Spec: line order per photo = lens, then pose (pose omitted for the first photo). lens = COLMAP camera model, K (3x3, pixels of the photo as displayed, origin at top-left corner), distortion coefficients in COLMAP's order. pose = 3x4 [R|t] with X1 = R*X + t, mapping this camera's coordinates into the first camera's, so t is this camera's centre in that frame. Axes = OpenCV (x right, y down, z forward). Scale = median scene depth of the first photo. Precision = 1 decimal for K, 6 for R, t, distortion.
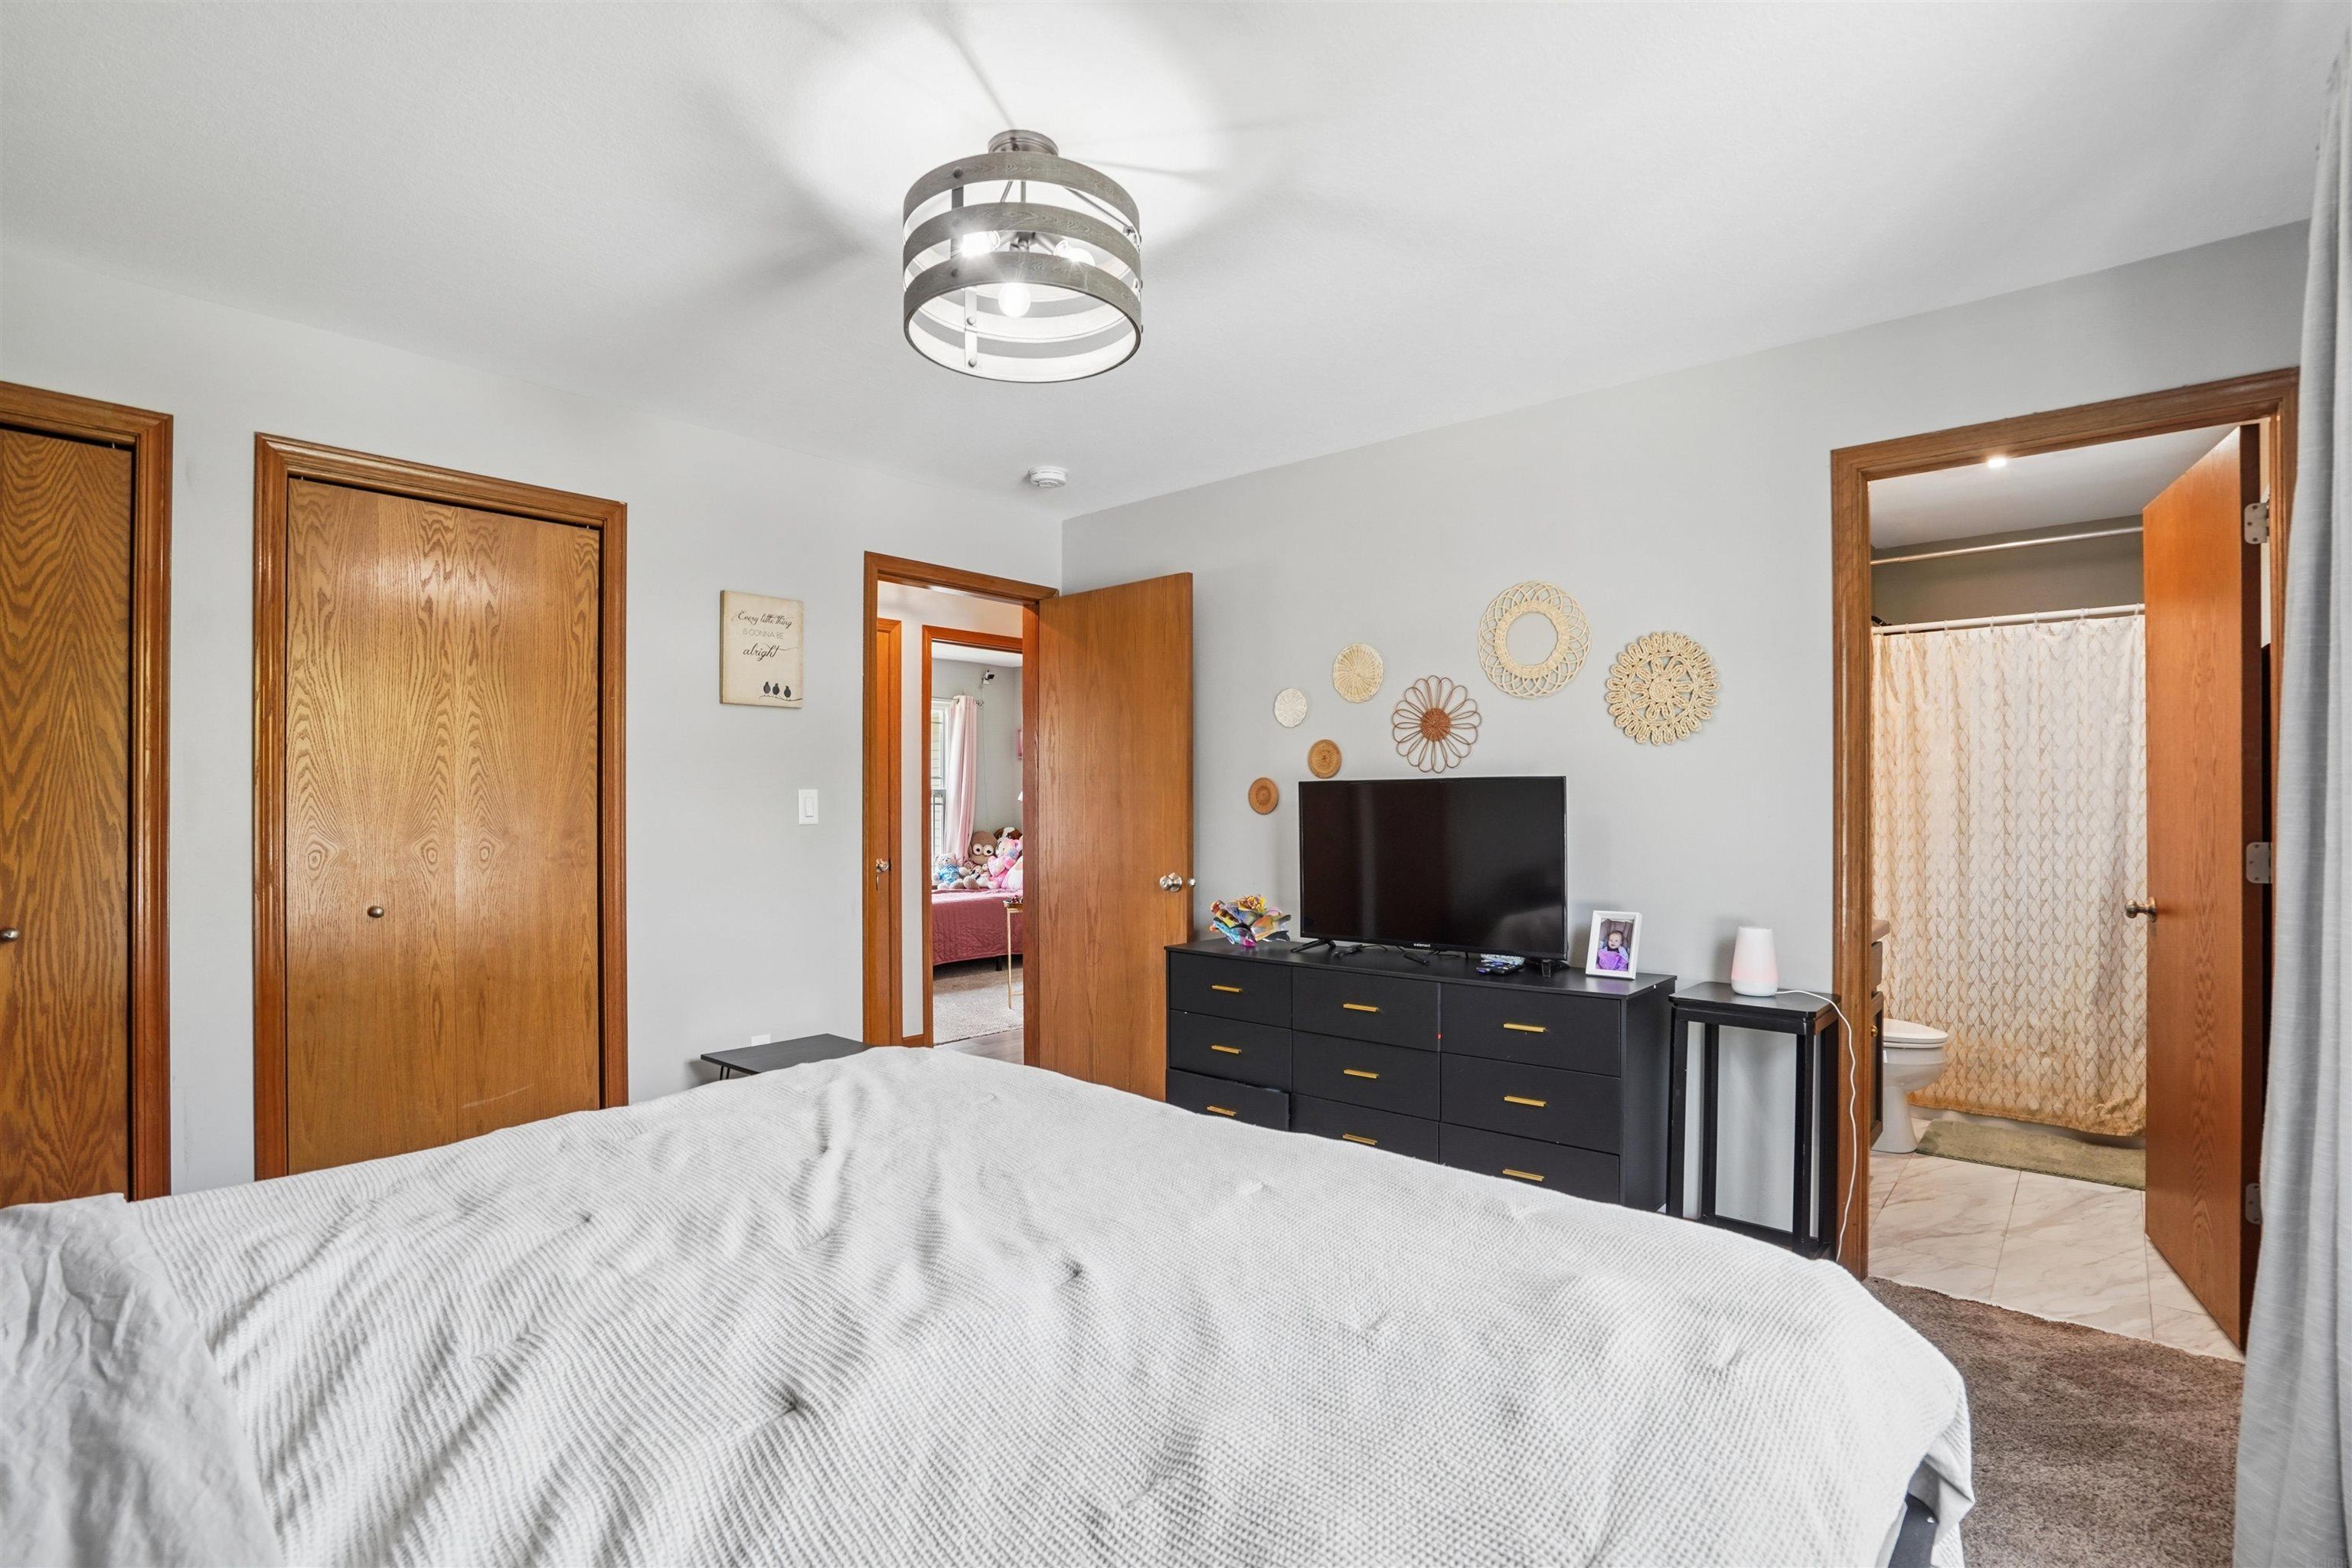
lens RADIAL K [[1105.5, 0, 1163.5], [0, 1105.5, 798.5], [0, 0, 1]] dist [-0.048894, 0.014032]
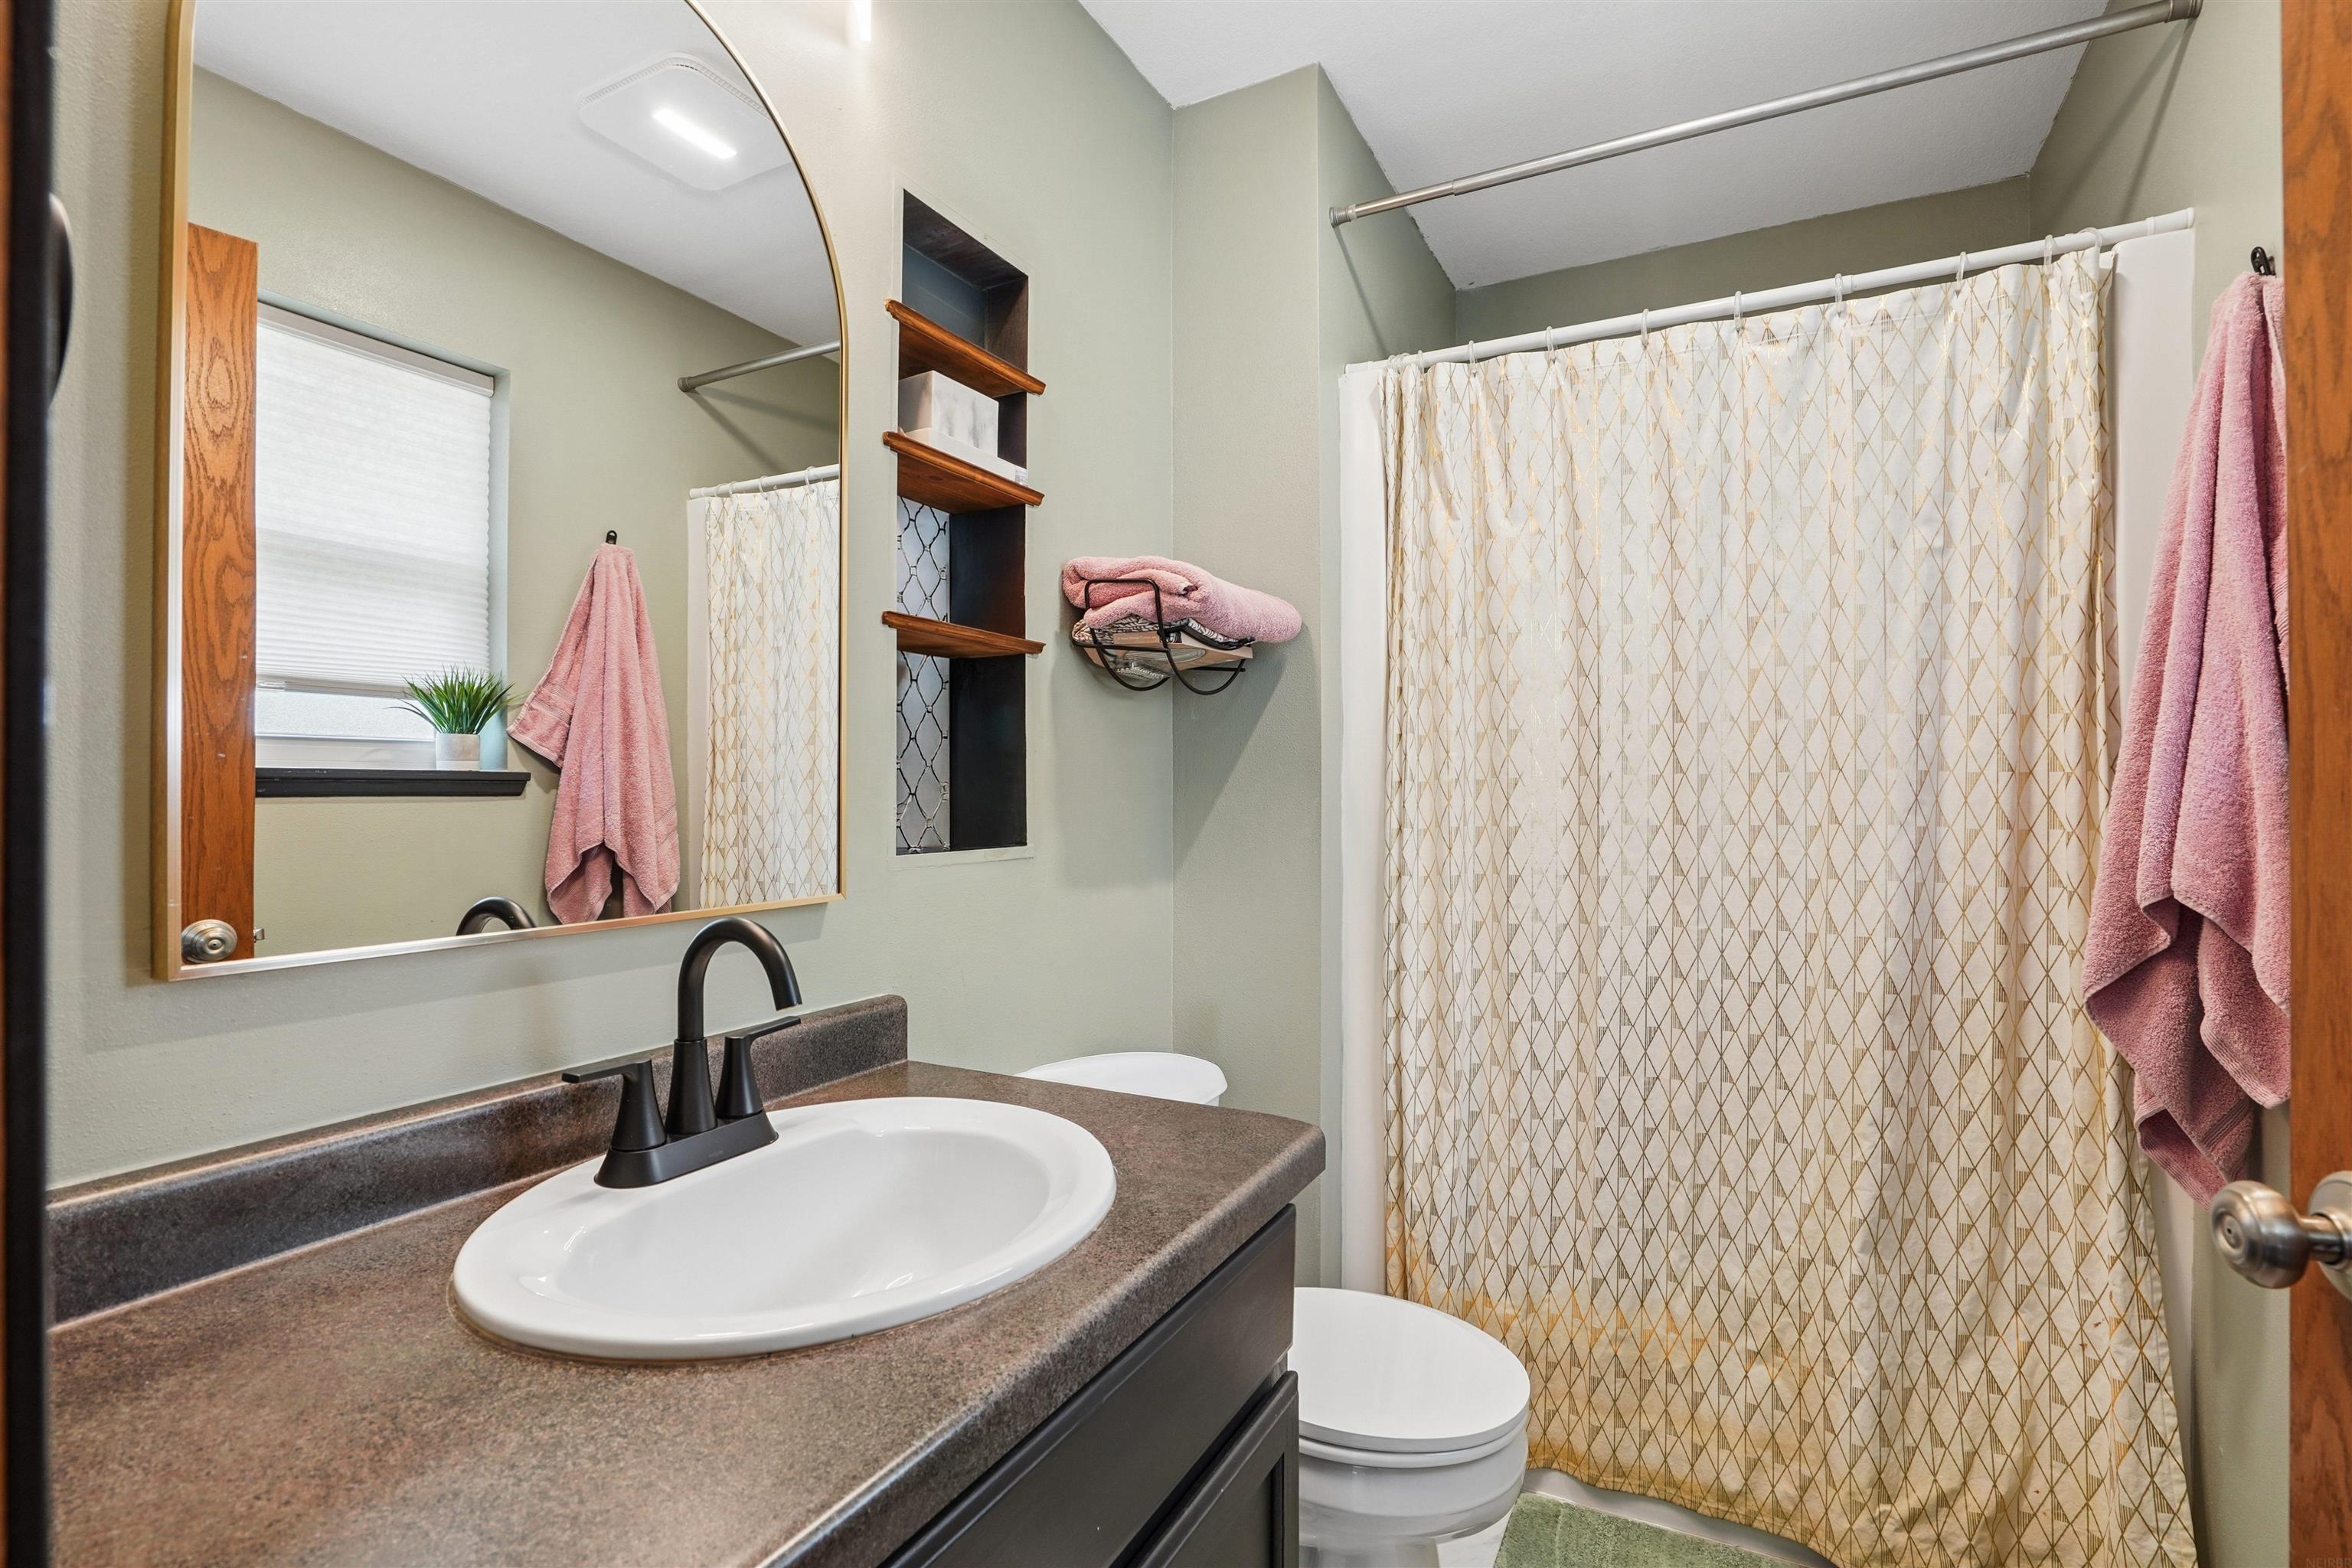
lens RADIAL K [[1105.5, 0, 1178.5], [0, 1105.5, 784.8], [0, 0, 1]] dist [-0.048894, 0.014032]
pose [[0.970443, -0.003122, 0.241308, 0.496344], [0.001612, 0.999978, 0.006456, 0.014822], [-0.241323, -0.005876, 0.970427, 0.640745]]
